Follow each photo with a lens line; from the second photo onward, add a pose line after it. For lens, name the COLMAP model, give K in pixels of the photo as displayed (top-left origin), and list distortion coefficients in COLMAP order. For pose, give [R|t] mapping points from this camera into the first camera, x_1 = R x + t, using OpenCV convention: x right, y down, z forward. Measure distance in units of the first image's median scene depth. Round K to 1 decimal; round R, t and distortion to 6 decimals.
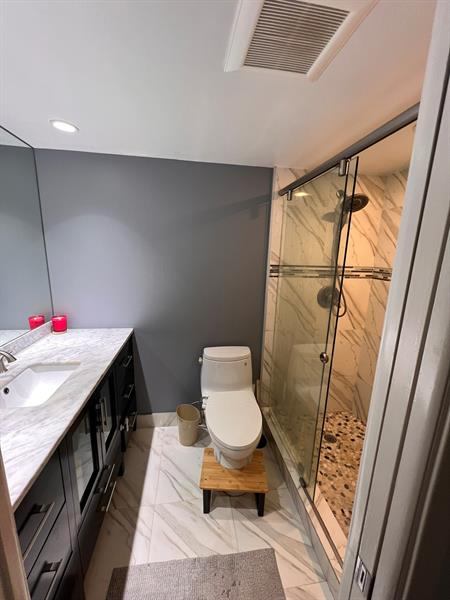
lens RADIAL K [[240.7, 0, 225.0], [0, 240.7, 300.0], [0, 0, 1]] dist [-0.001546, 0.000352]
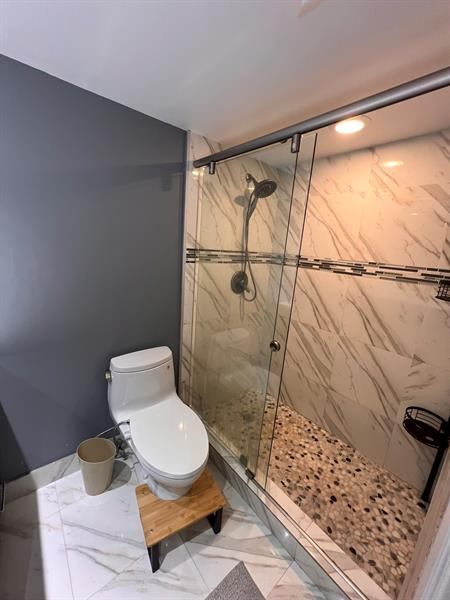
lens RADIAL K [[240.7, 0, 225.0], [0, 240.7, 300.0], [0, 0, 1]] dist [-0.001546, 0.000352]
pose [[0.853132, -0.086385, 0.514494, -0.154303], [0.058064, 0.995791, 0.070914, -0.015020], [-0.518454, -0.030625, 0.854557, 0.183708]]
